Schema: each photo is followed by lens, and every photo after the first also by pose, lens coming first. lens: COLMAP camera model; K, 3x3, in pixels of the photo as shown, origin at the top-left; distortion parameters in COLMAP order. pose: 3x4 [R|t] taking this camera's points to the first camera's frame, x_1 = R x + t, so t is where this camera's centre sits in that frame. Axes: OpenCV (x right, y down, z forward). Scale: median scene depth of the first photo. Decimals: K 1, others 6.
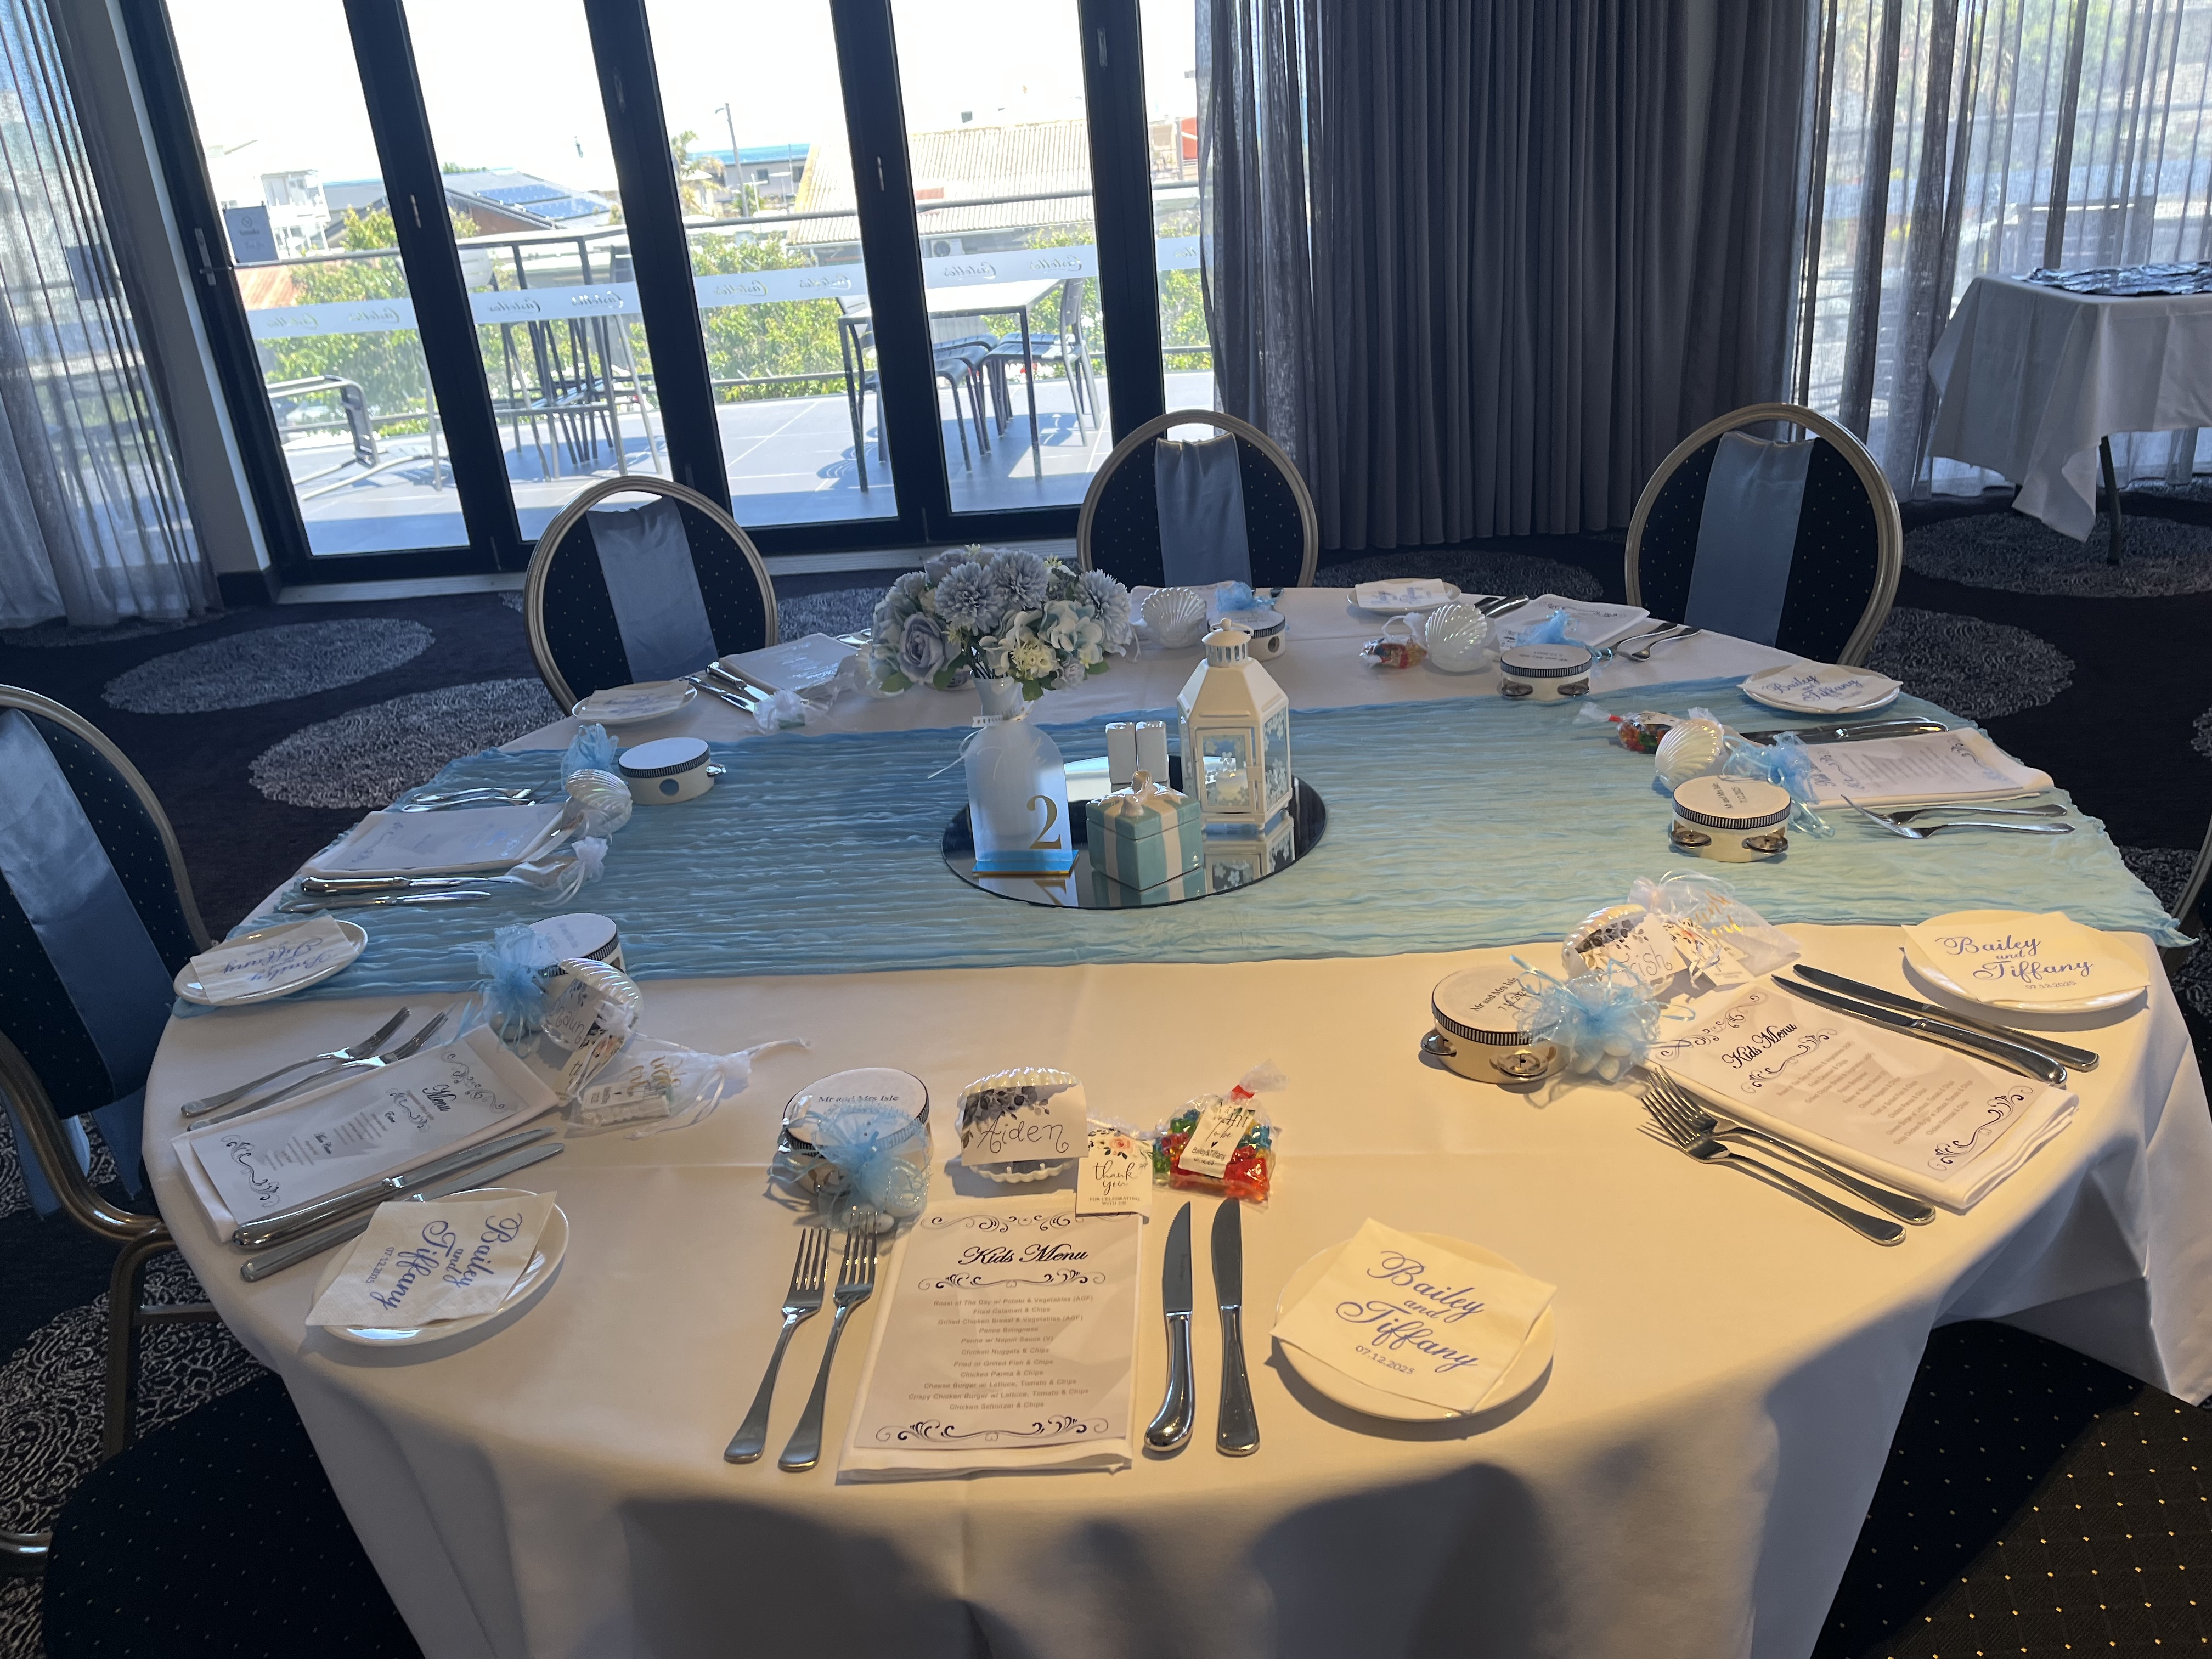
lens RADIAL K [[1690.3, 0, 1106.0], [0, 1690.3, 829.5], [0, 0, 1]] dist [0.030878, -0.055212]
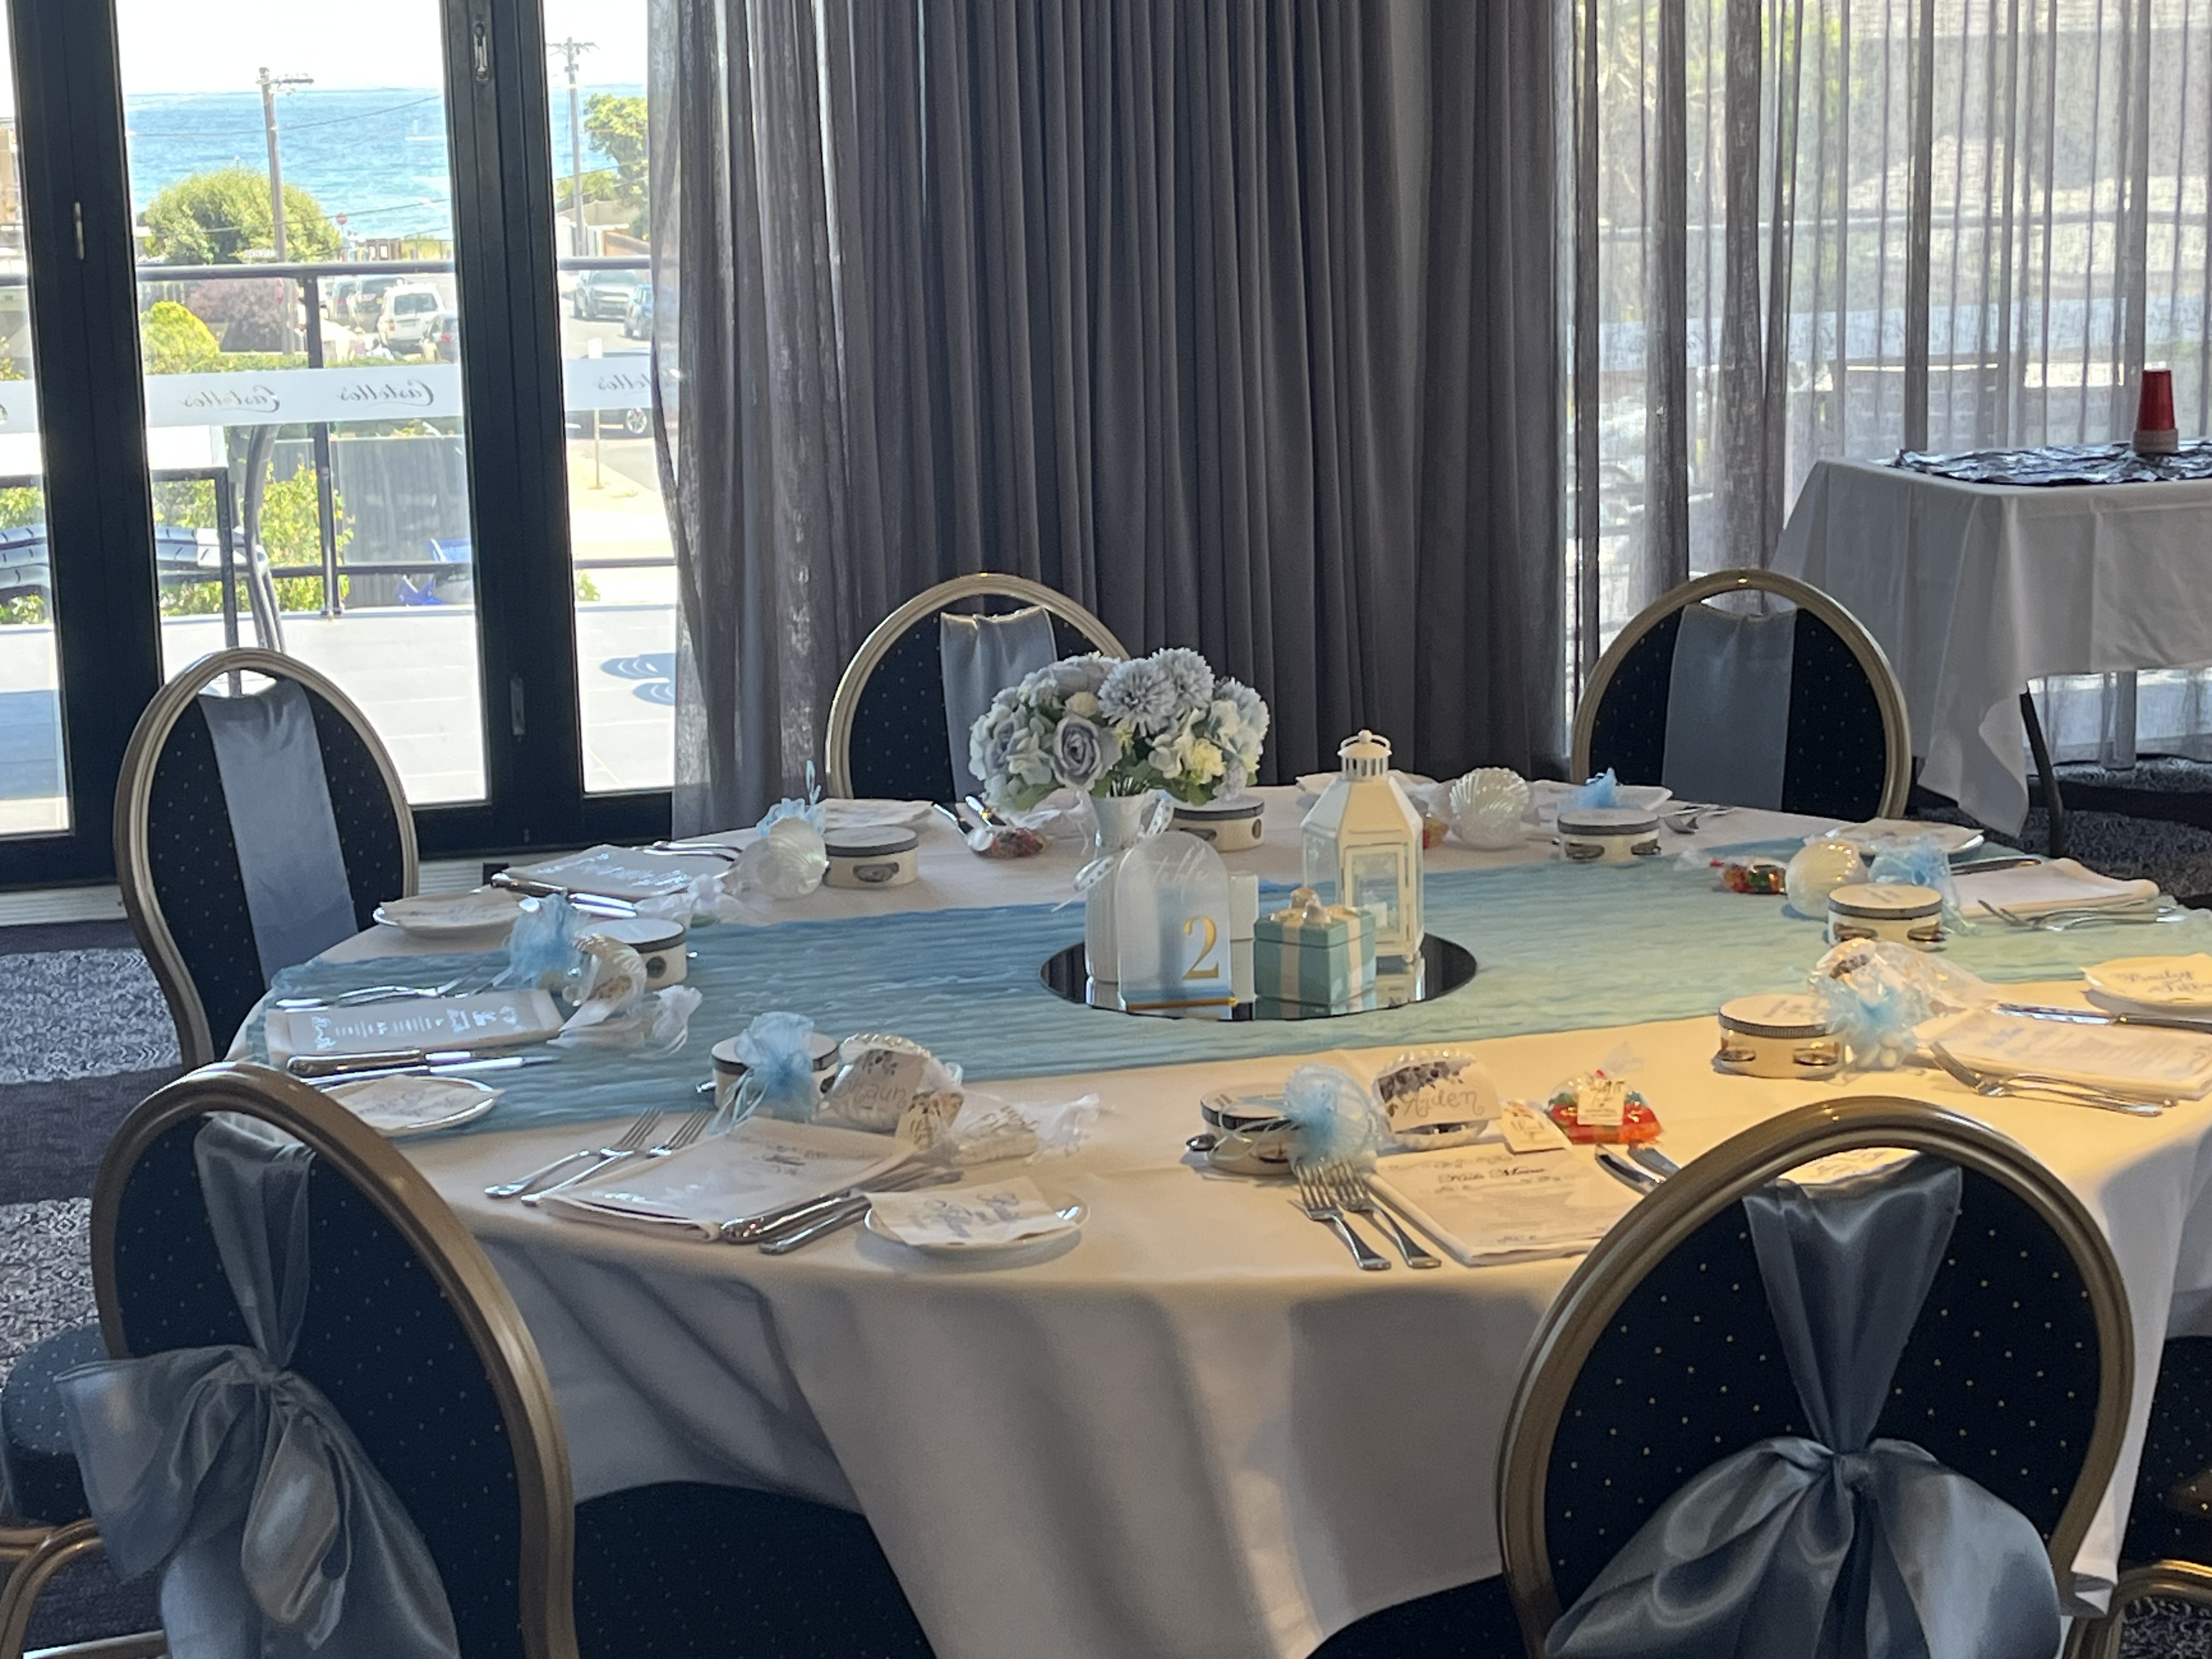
lens RADIAL K [[4280.6, 0, 1106.0], [0, 4280.6, 829.5], [0, 0, 1]] dist [0.100161, 0.407909]
pose [[0.938724, -0.000321, 0.344668, -0.552026], [0.081492, 0.971854, -0.221042, 0.275547], [-0.334896, 0.235585, 0.912329, -0.684850]]
